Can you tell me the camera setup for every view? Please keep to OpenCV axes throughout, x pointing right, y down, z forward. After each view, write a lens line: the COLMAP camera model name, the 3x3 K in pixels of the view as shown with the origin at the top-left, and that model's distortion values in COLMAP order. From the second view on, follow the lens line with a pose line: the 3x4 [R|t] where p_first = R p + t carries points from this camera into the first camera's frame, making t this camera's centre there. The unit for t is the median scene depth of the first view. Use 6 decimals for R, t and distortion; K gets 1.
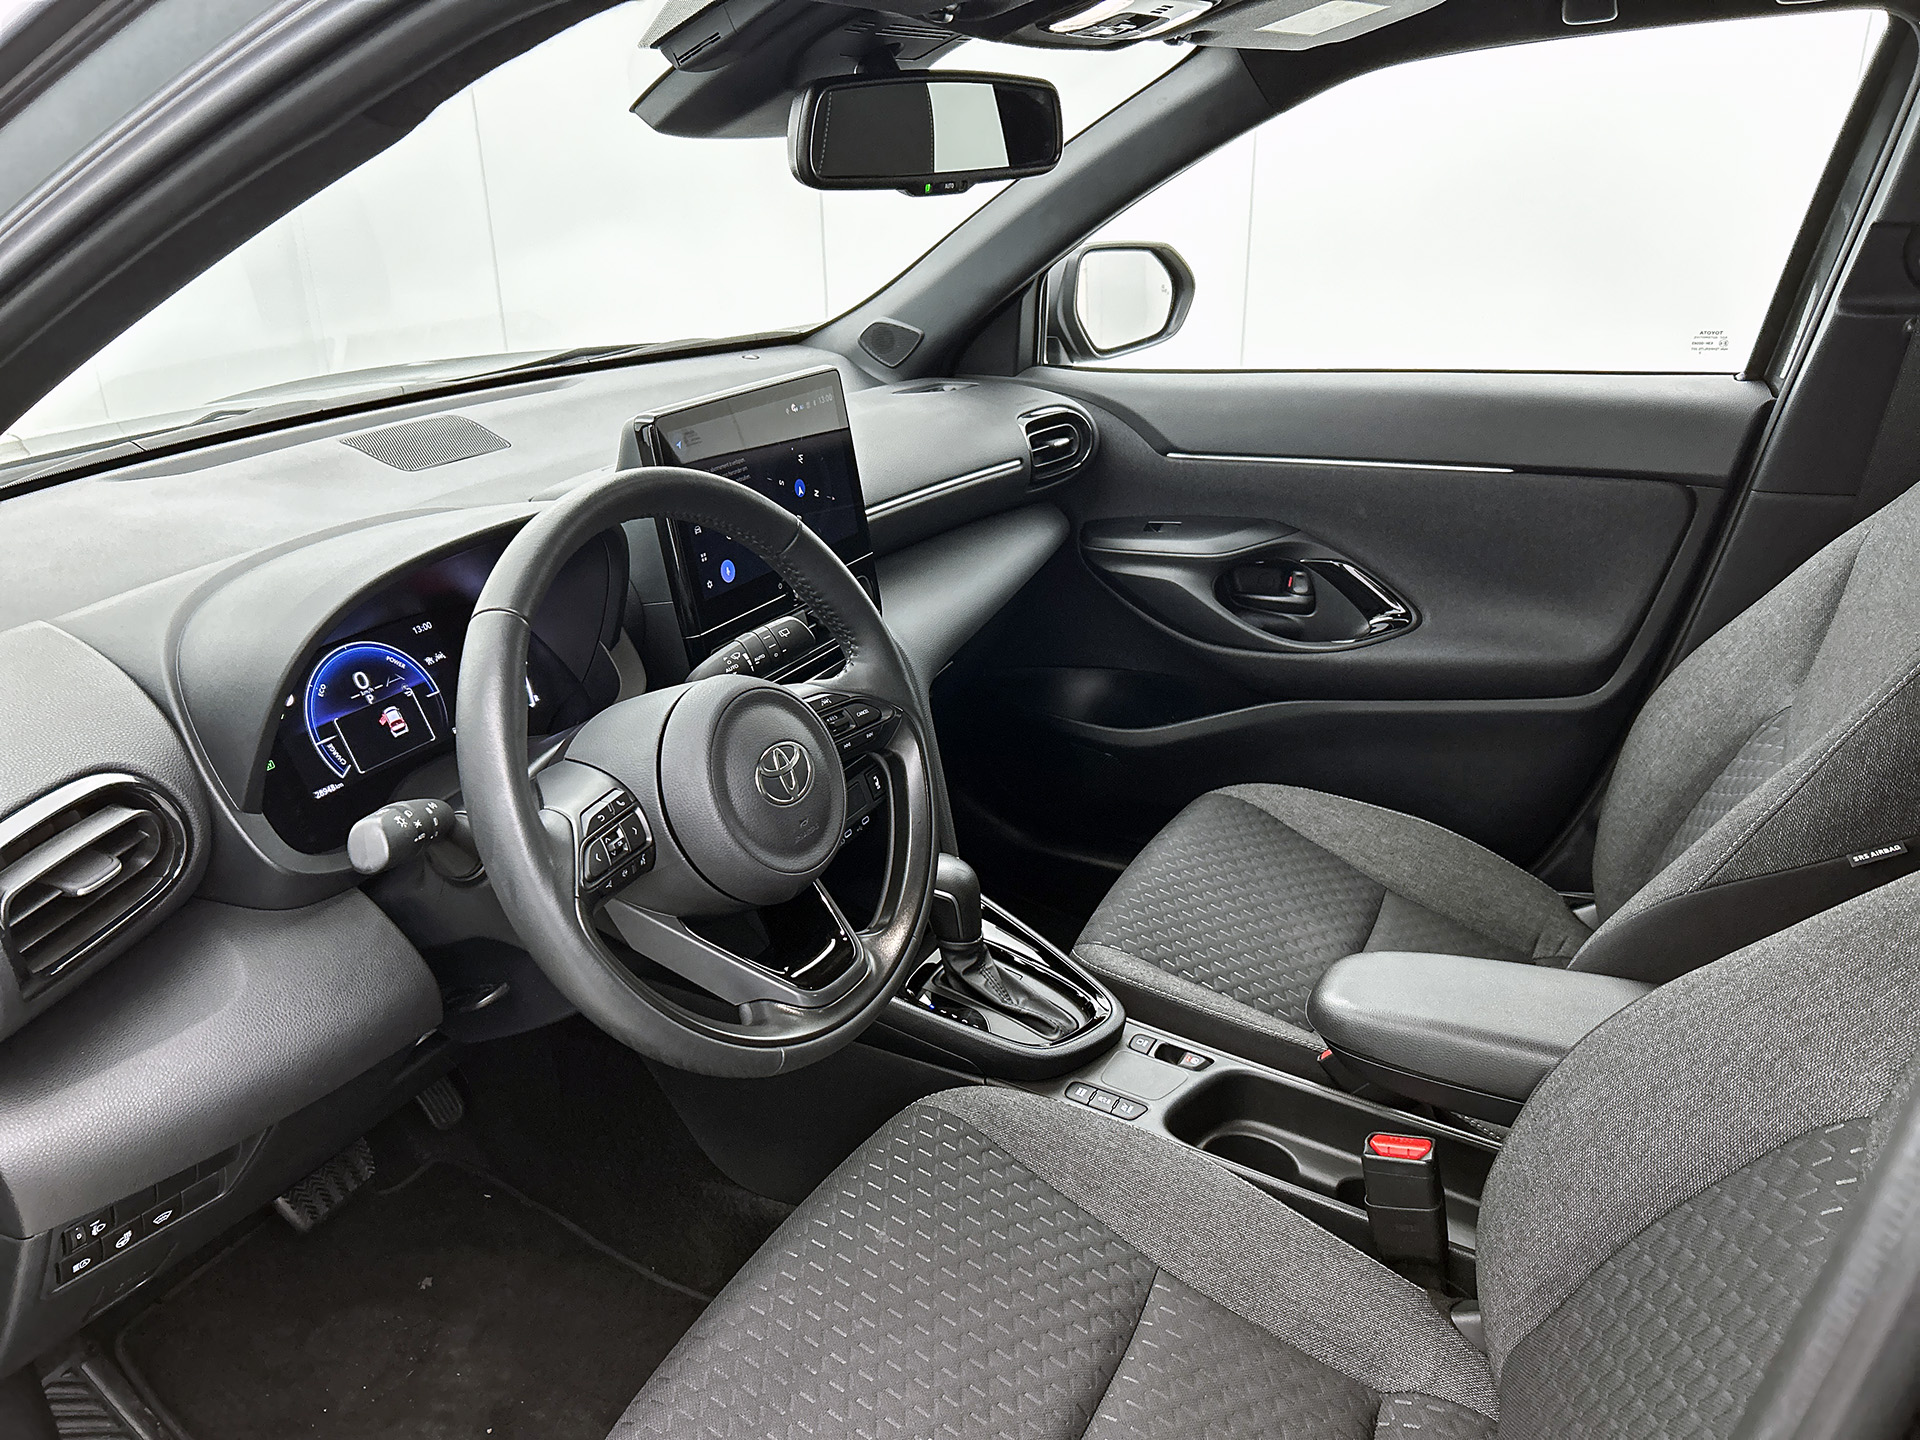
lens RADIAL K [[1403.9, 0, 957.9], [0, 1403.9, 730.5], [0, 0, 1]] dist [0.017079, -0.046369]
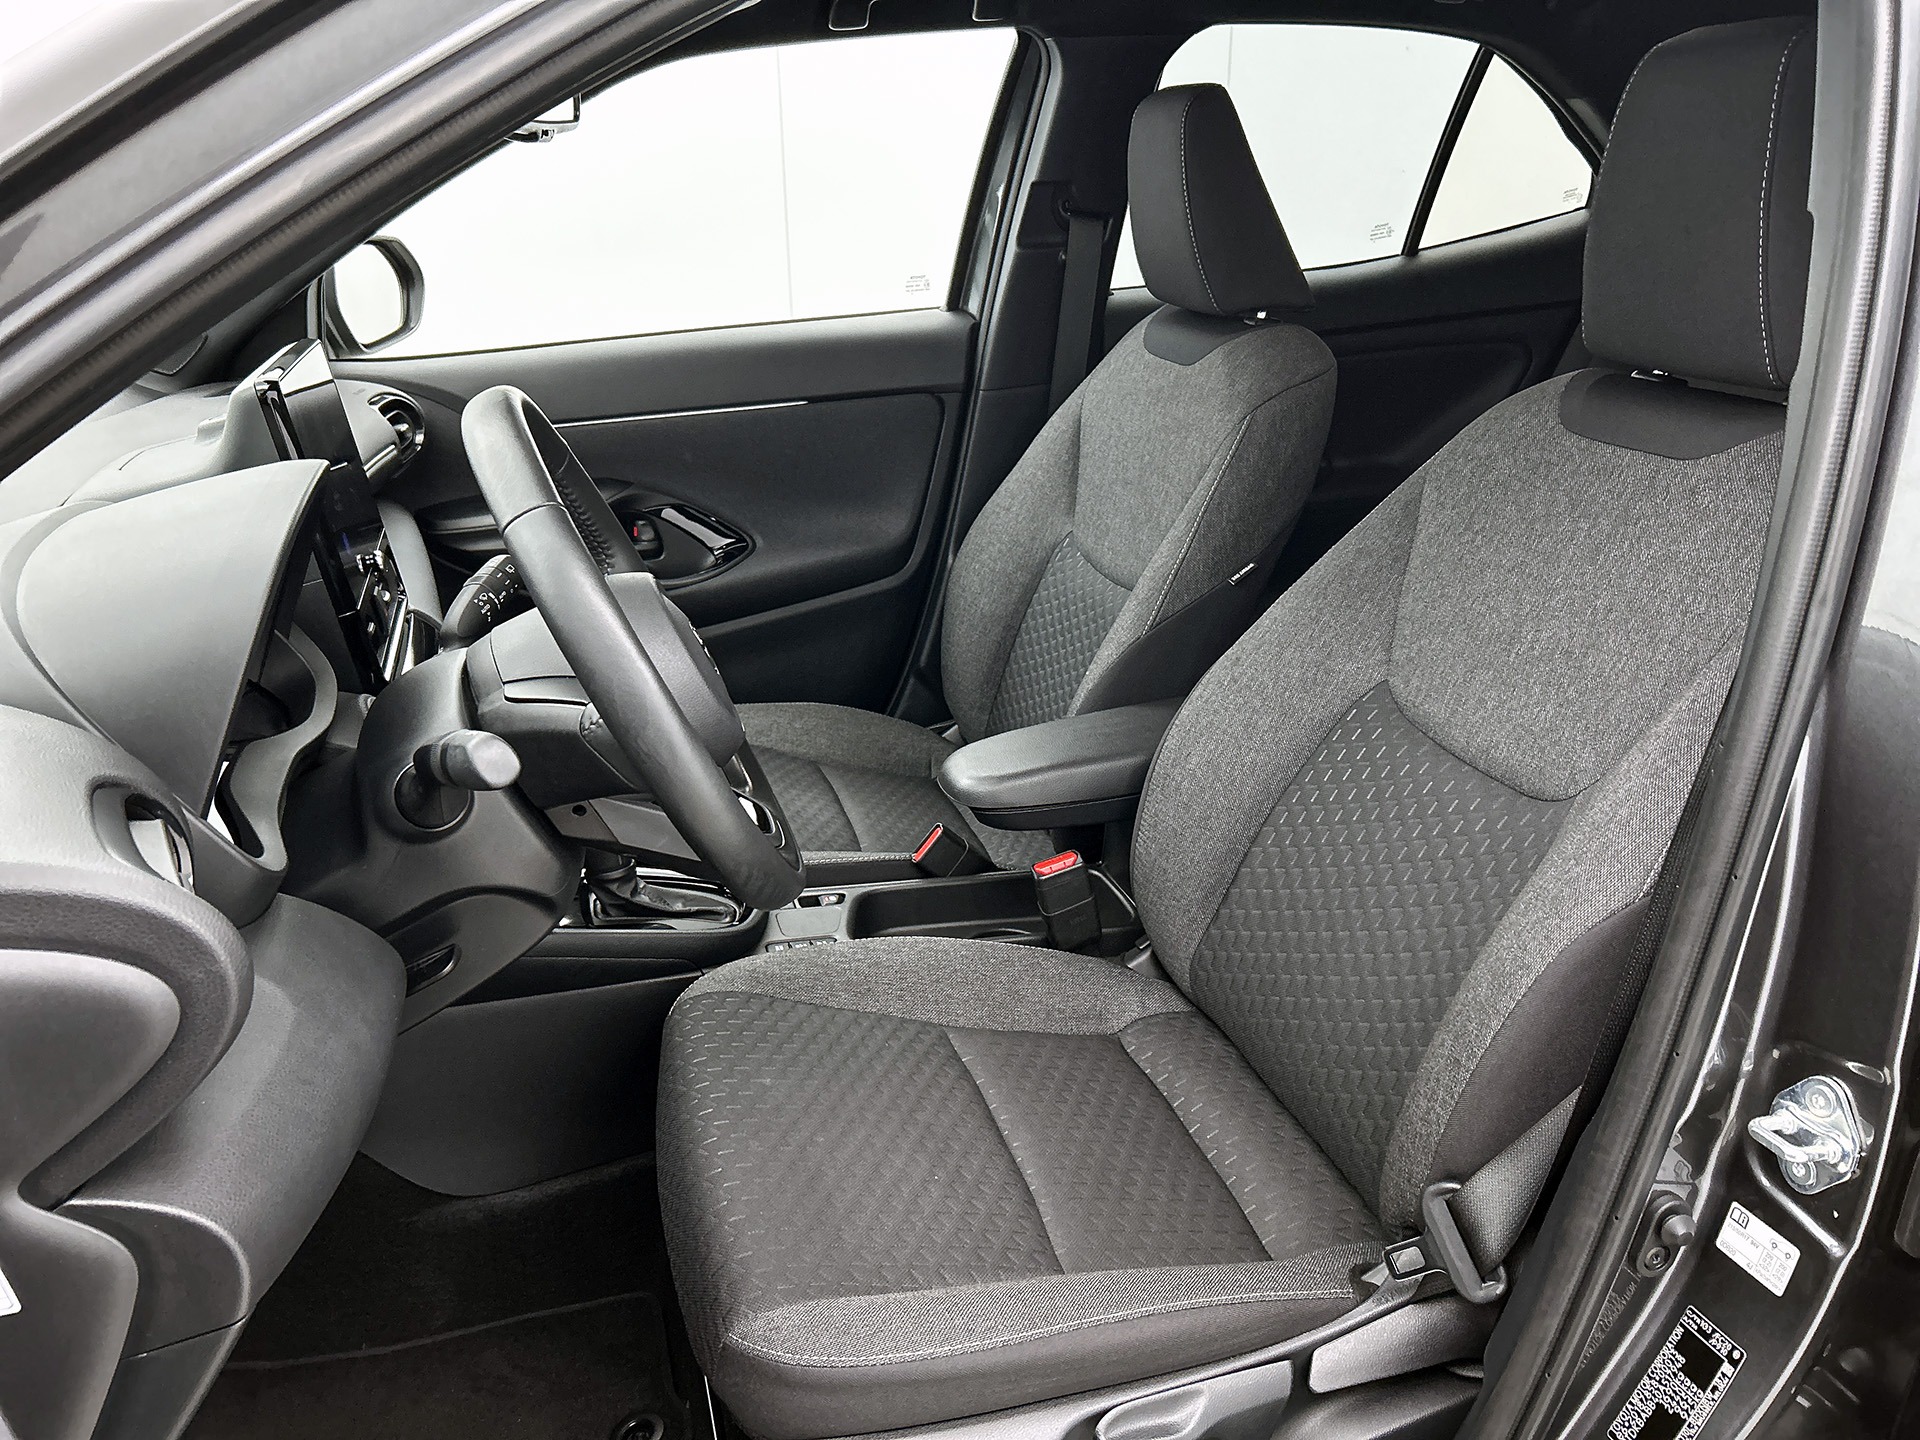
lens RADIAL K [[1403.9, 0, 957.9], [0, 1403.9, 730.5], [0, 0, 1]] dist [0.017079, -0.046369]
pose [[0.730902, -0.251435, 0.634478, -0.441280], [0.267743, 0.960773, 0.072309, 0.043681], [-0.627771, 0.117026, 0.769551, 0.024004]]
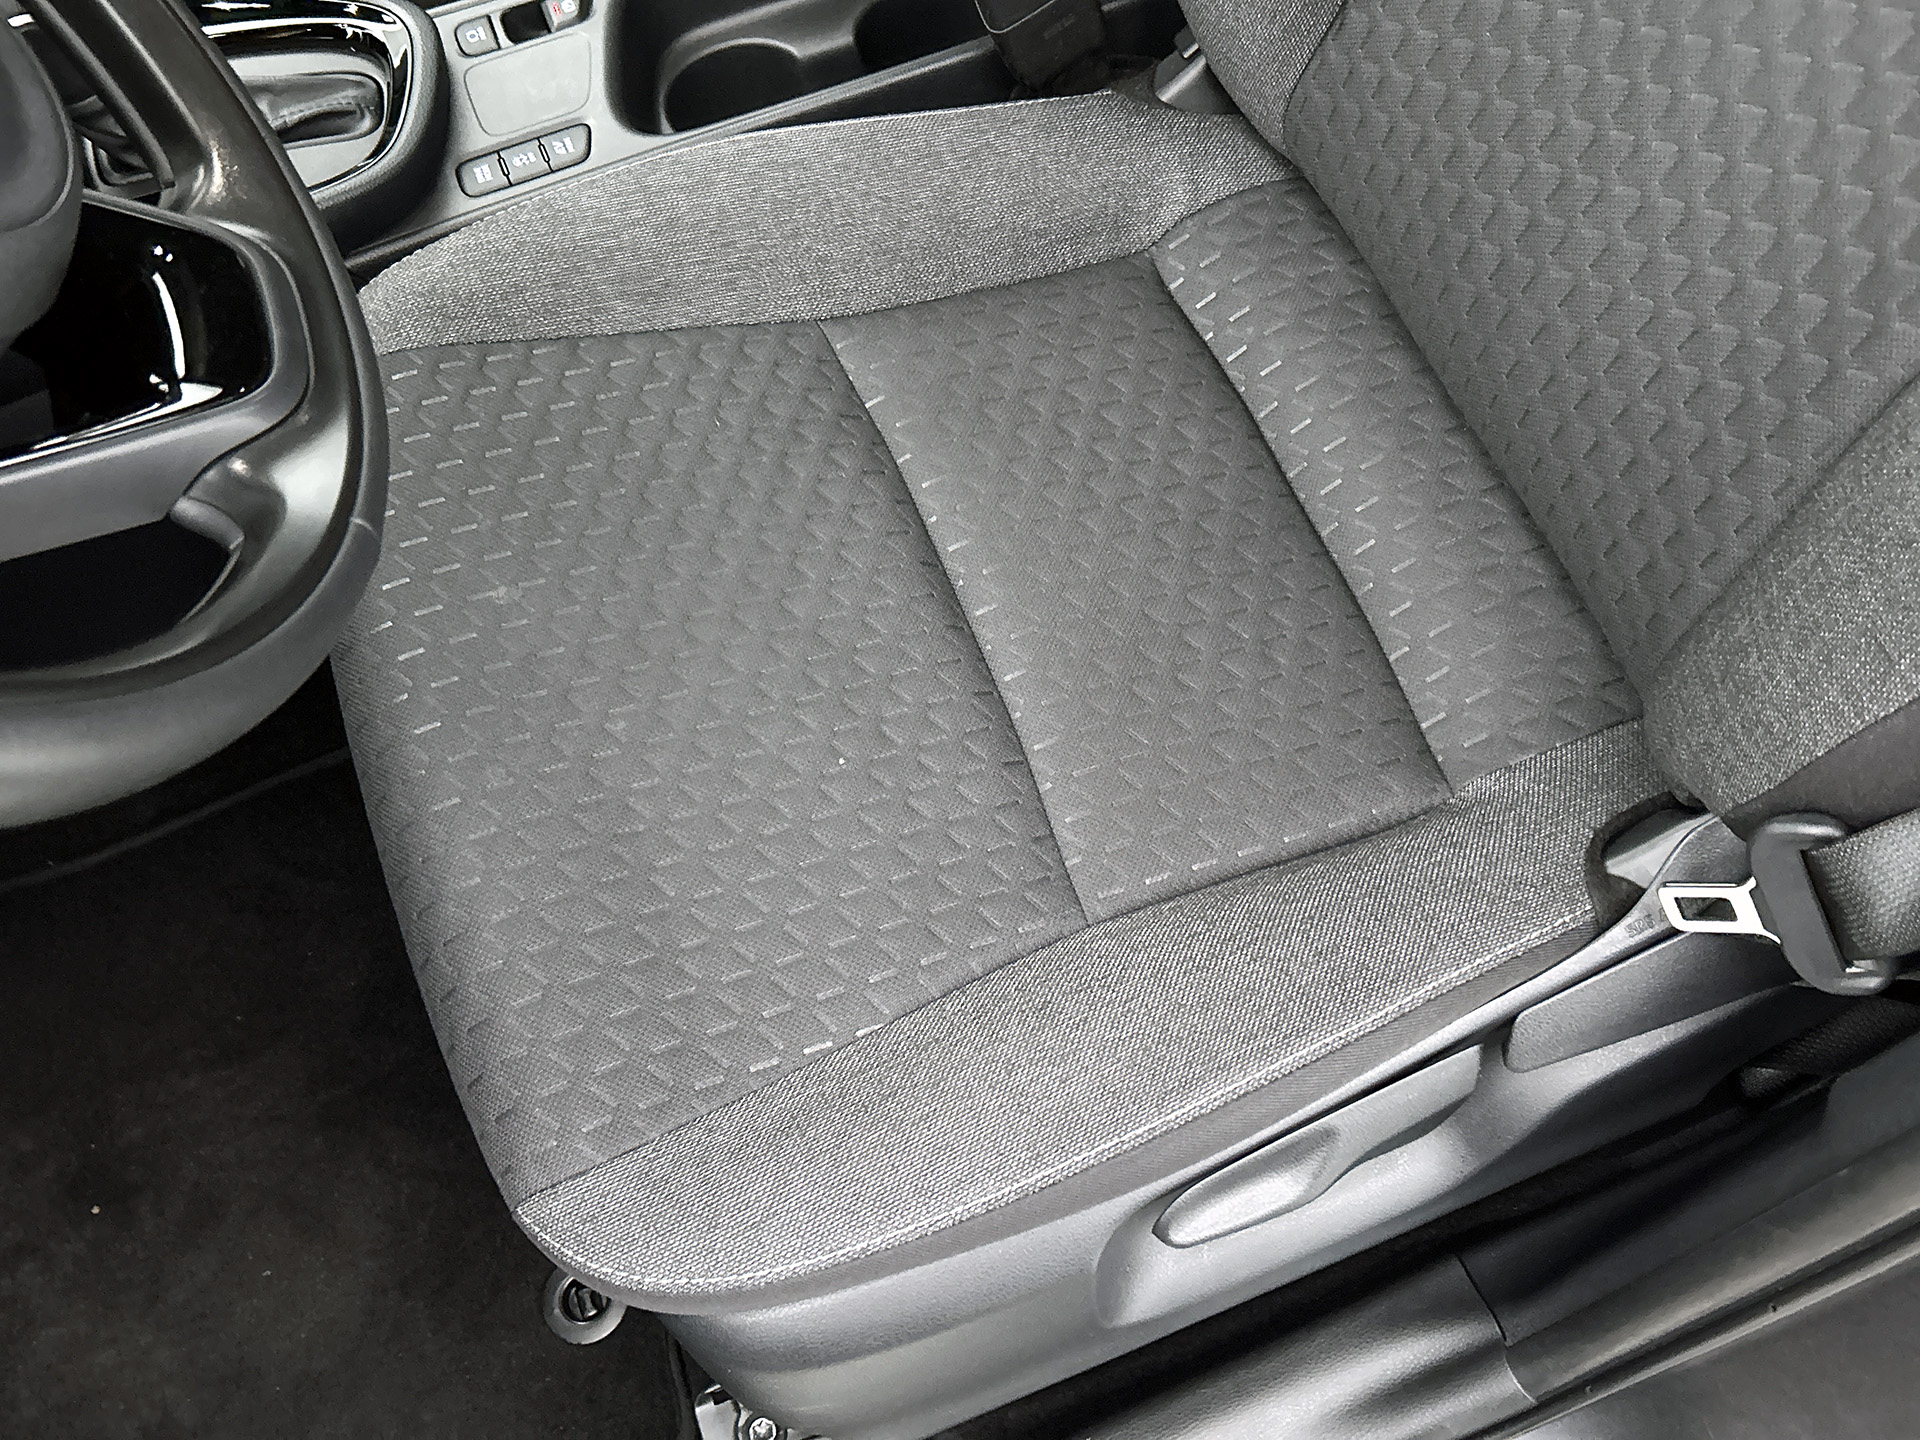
lens RADIAL K [[1719.1, 0, 1021.9], [0, 1719.1, 724.0], [0, 0, 1]] dist [0.126870, -0.276809]
pose [[0.647498, -0.719137, 0.252168, -0.103584], [0.383899, 0.593654, 0.707246, -0.027039], [-0.658307, -0.361133, 0.660466, 0.279065]]
